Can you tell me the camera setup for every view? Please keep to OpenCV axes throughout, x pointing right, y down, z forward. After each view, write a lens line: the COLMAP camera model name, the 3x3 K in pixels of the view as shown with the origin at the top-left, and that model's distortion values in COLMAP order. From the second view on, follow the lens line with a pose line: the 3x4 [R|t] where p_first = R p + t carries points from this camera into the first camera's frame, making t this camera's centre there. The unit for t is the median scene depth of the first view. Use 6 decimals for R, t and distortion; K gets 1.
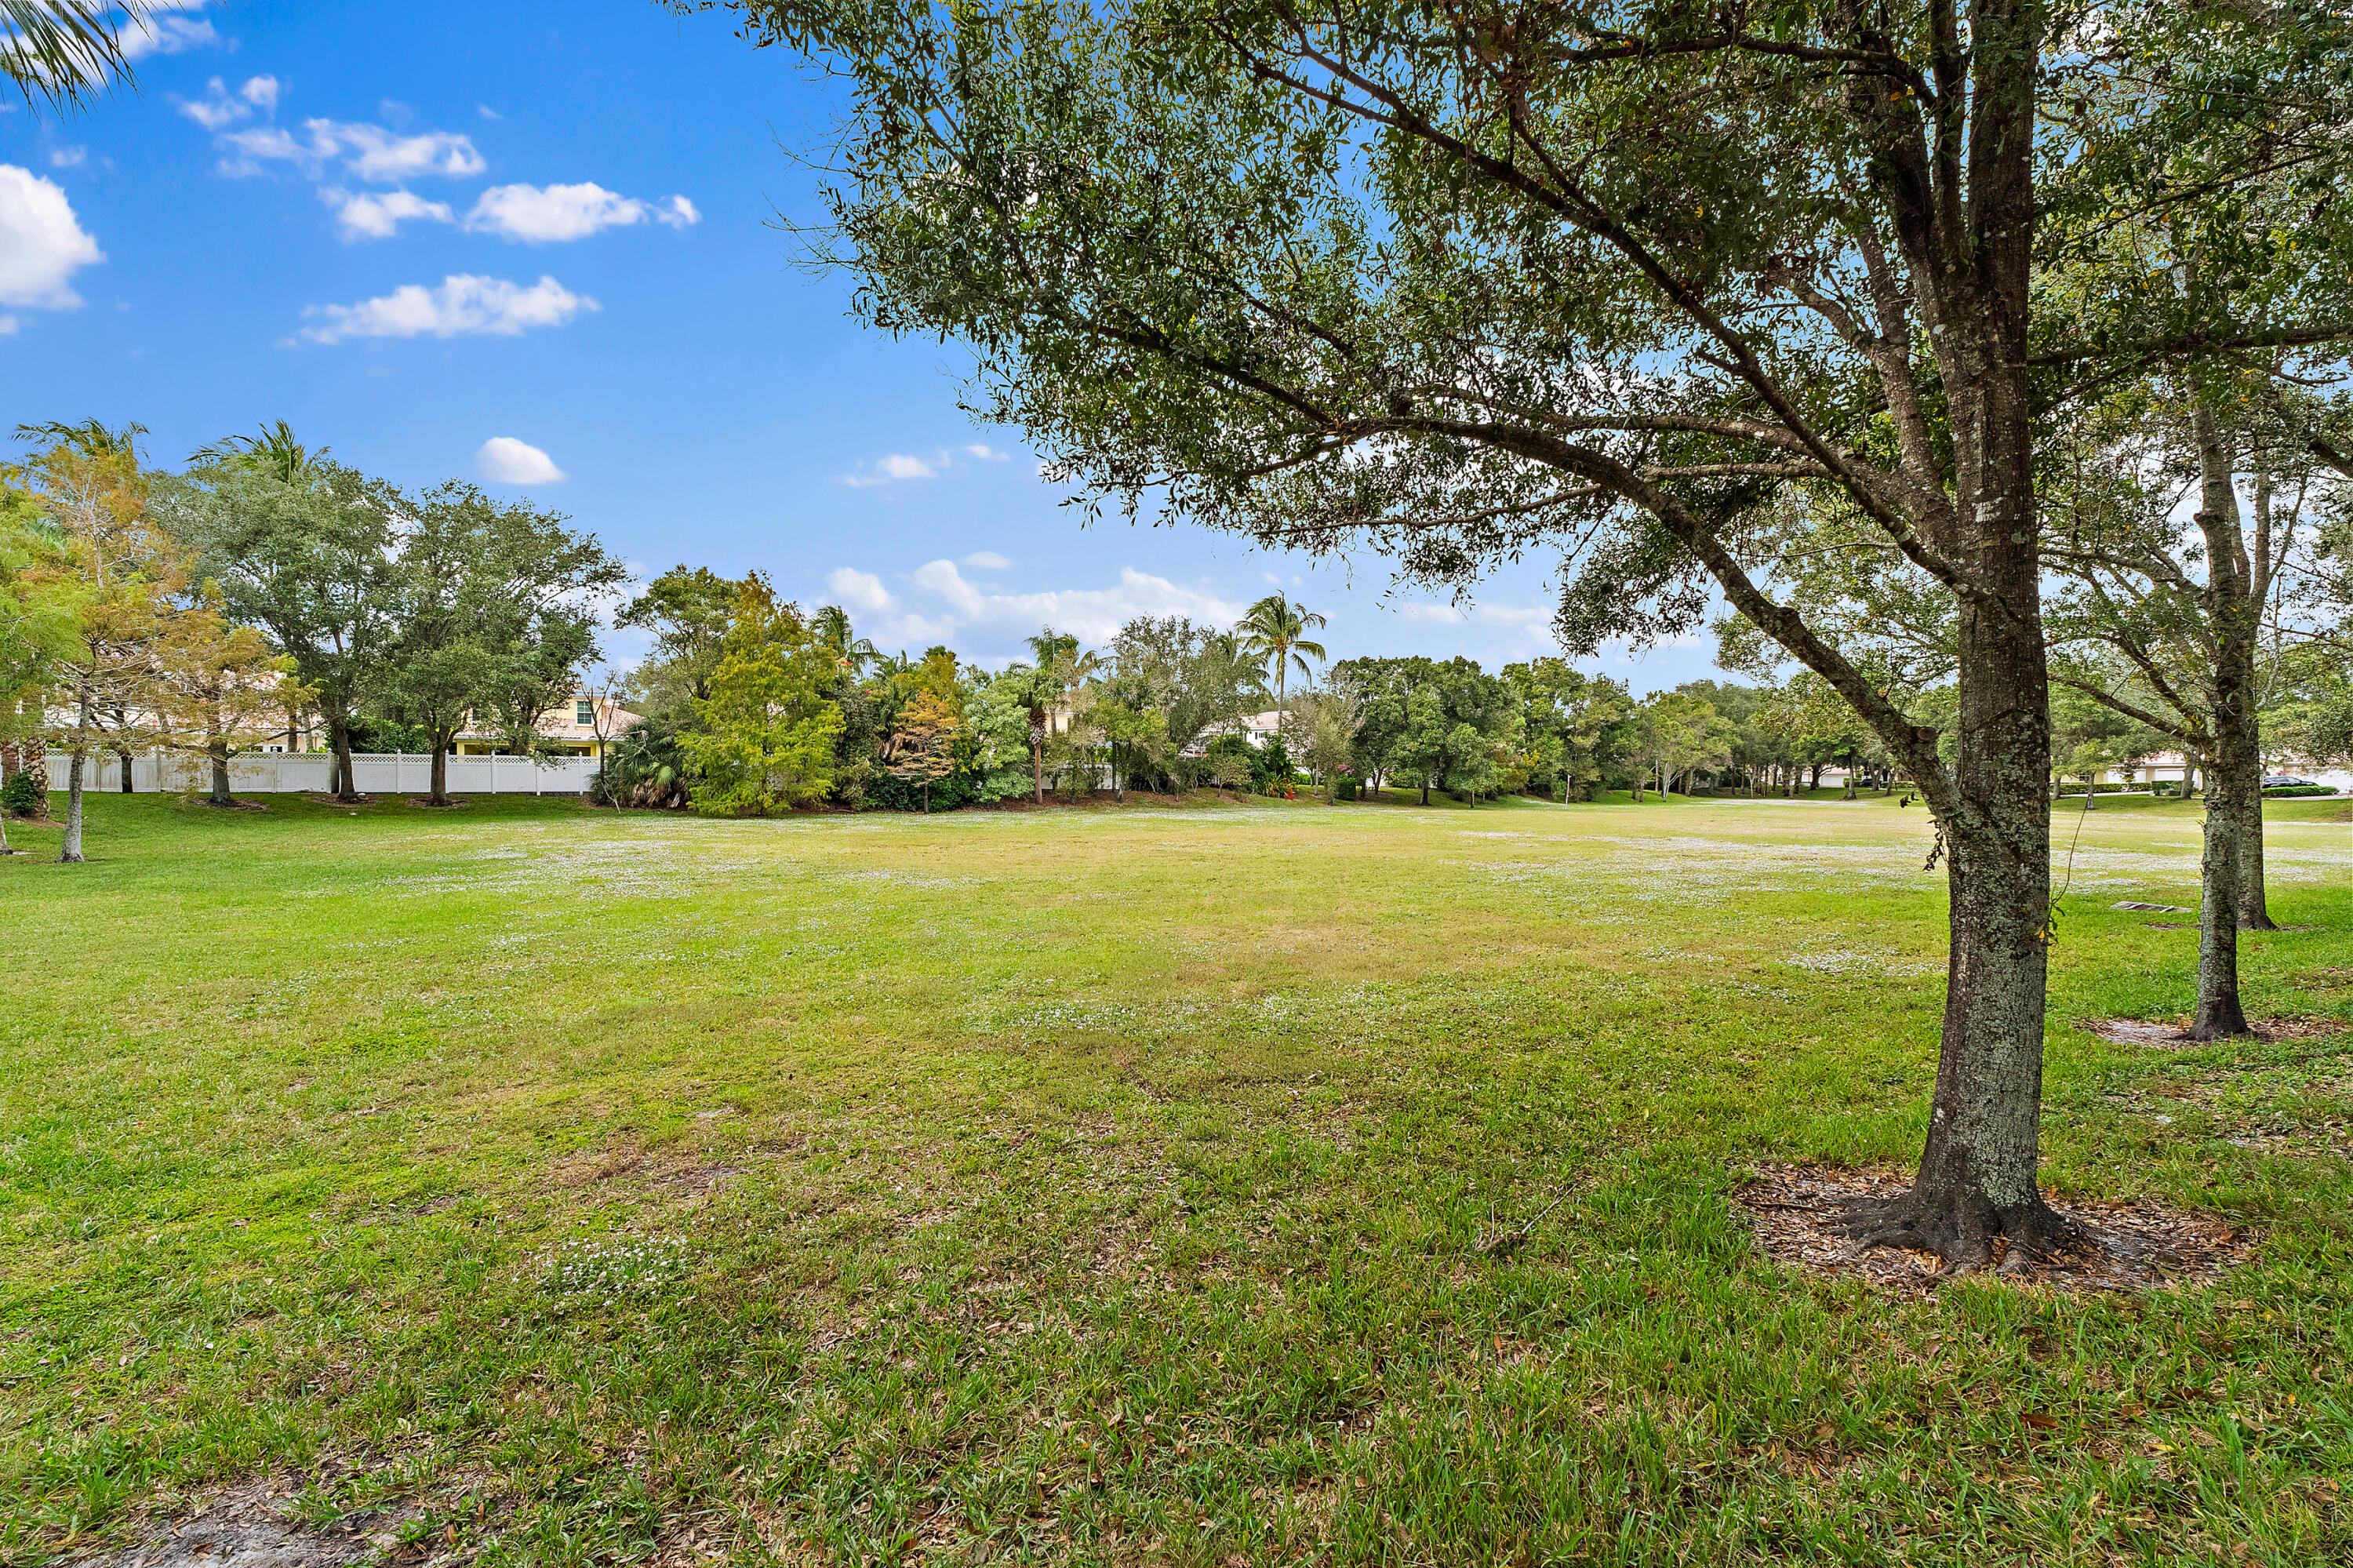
lens RADIAL K [[1026.0, 0, 1171.1], [0, 1026.0, 794.9], [0, 0, 1]] dist [0.015202, -0.000673]
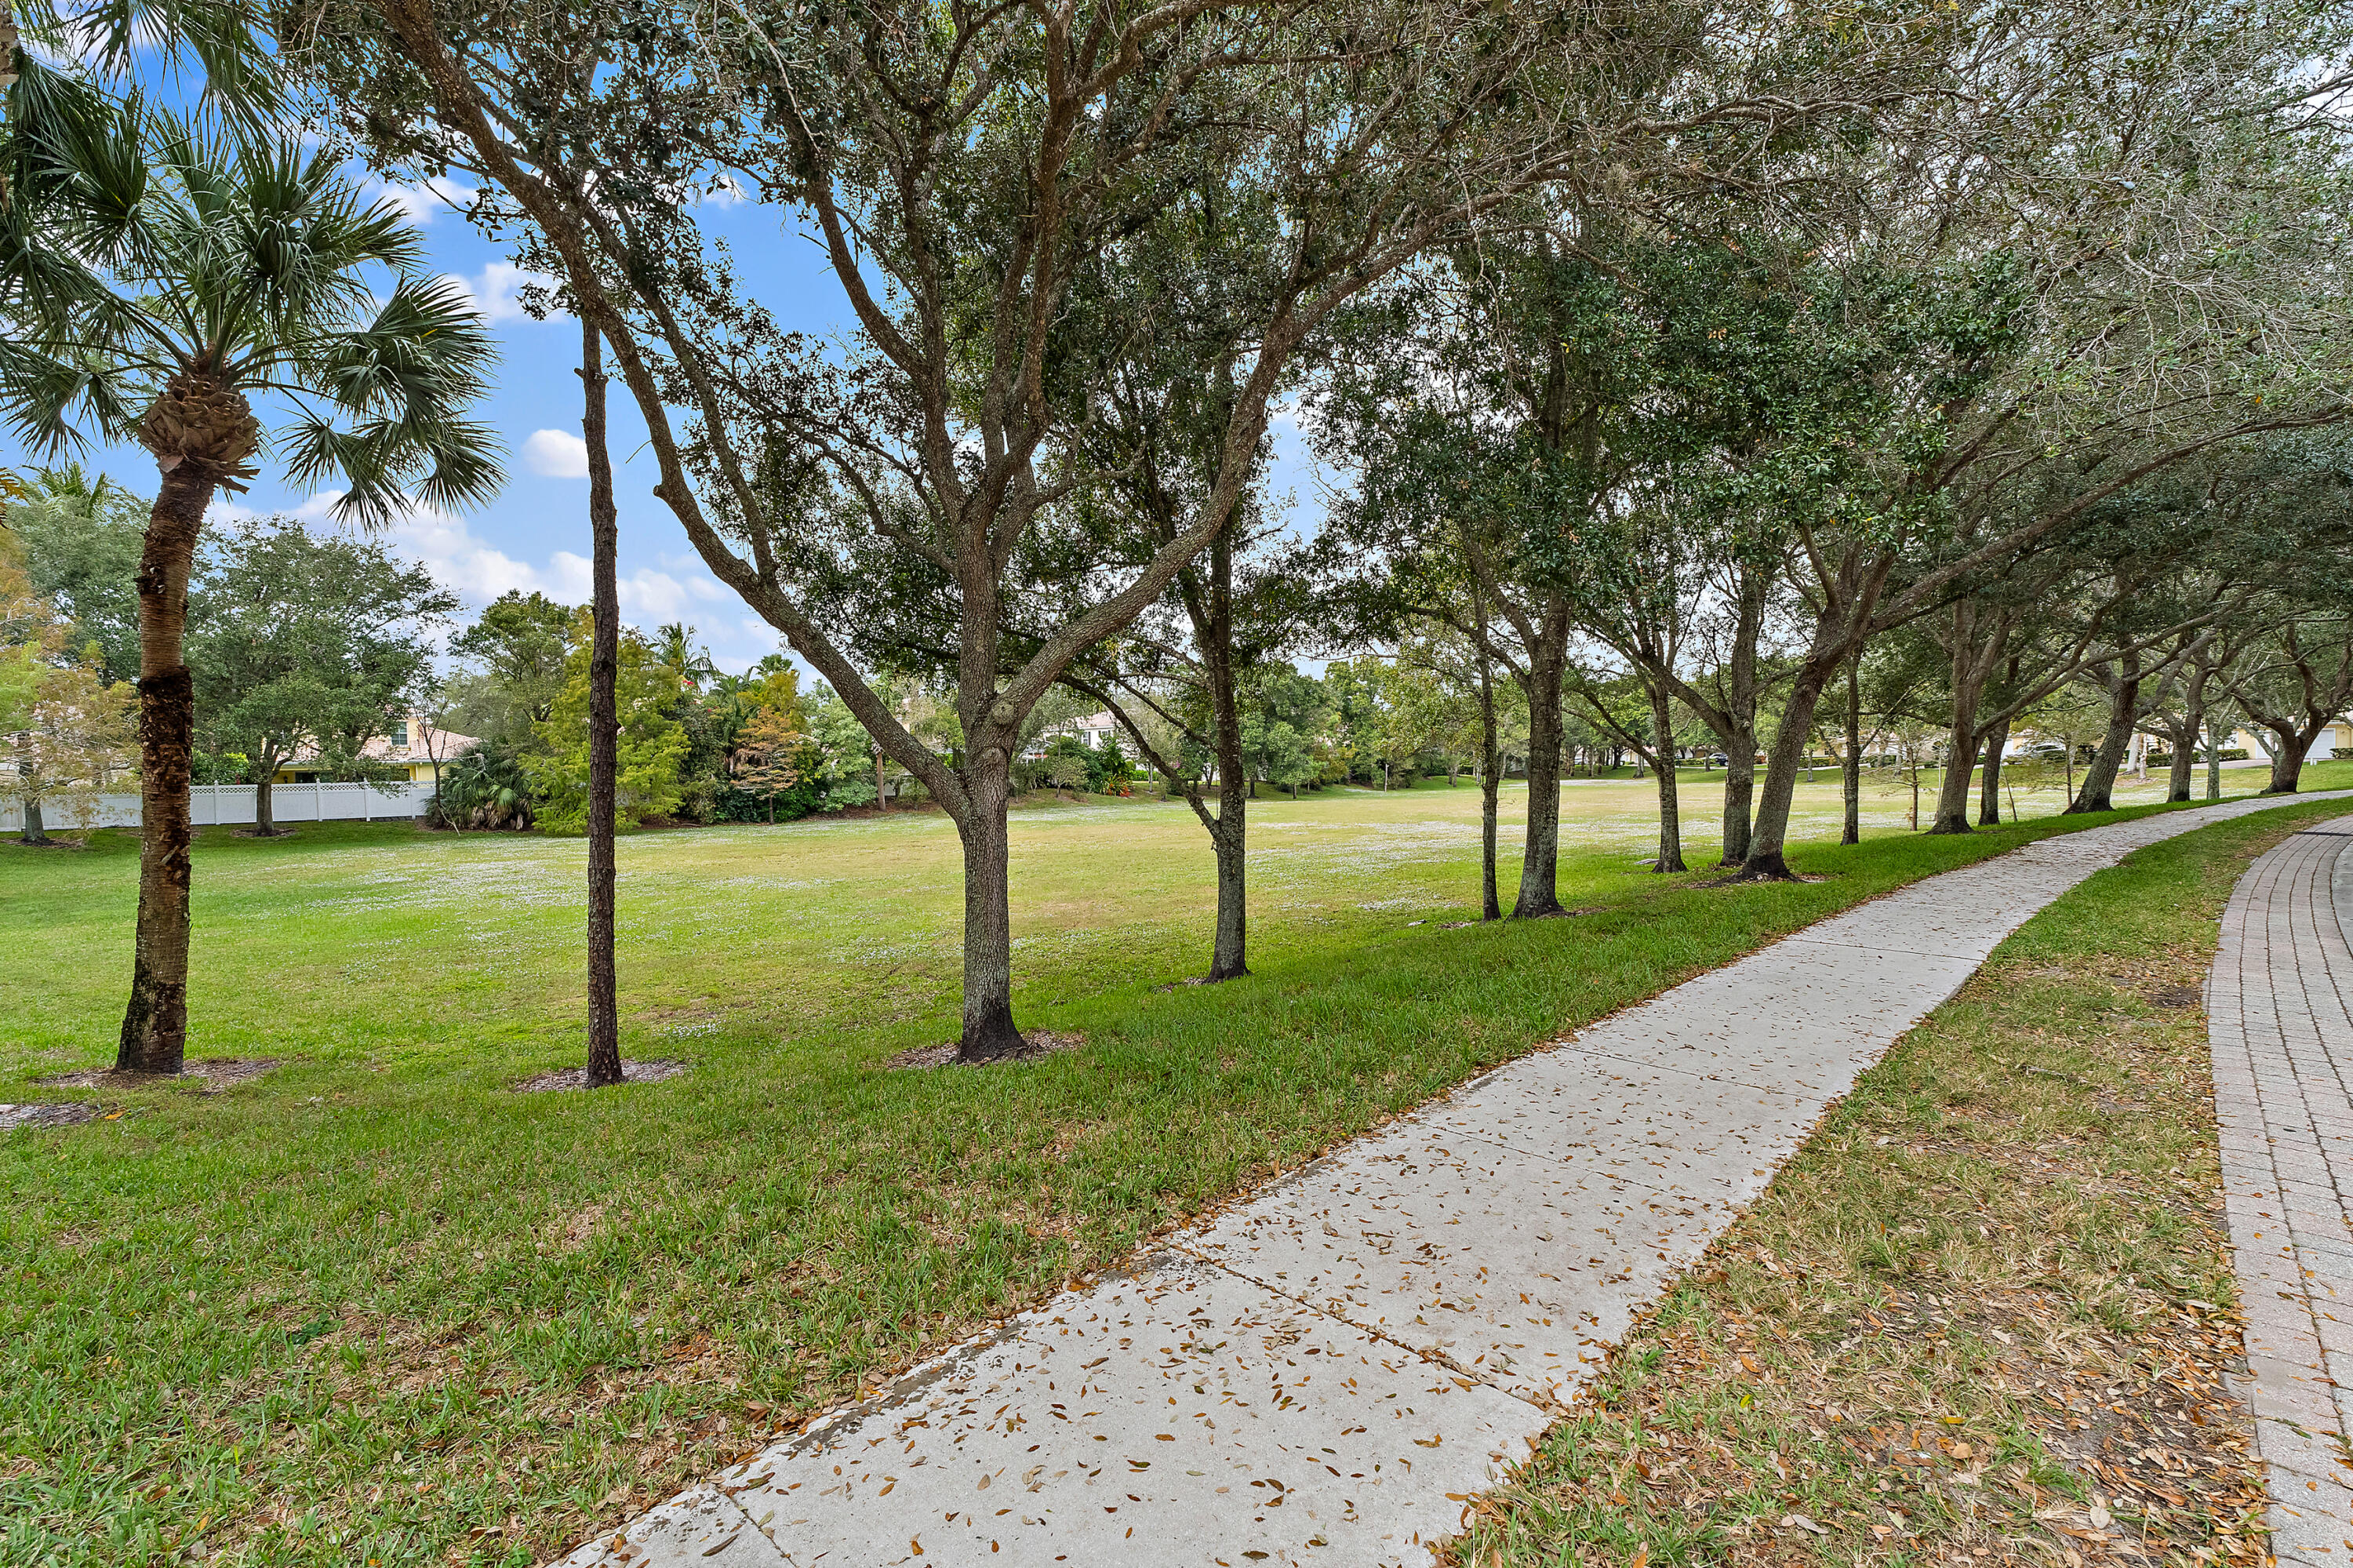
lens RADIAL K [[1026.0, 0, 1185.7], [0, 1026.0, 779.4], [0, 0, 1]] dist [0.015202, -0.000673]
pose [[0.986857, -0.030306, 0.158730, 0.015700], [0.031961, 0.999458, -0.007883, -0.006177], [-0.158406, 0.012852, 0.987290, -0.117240]]
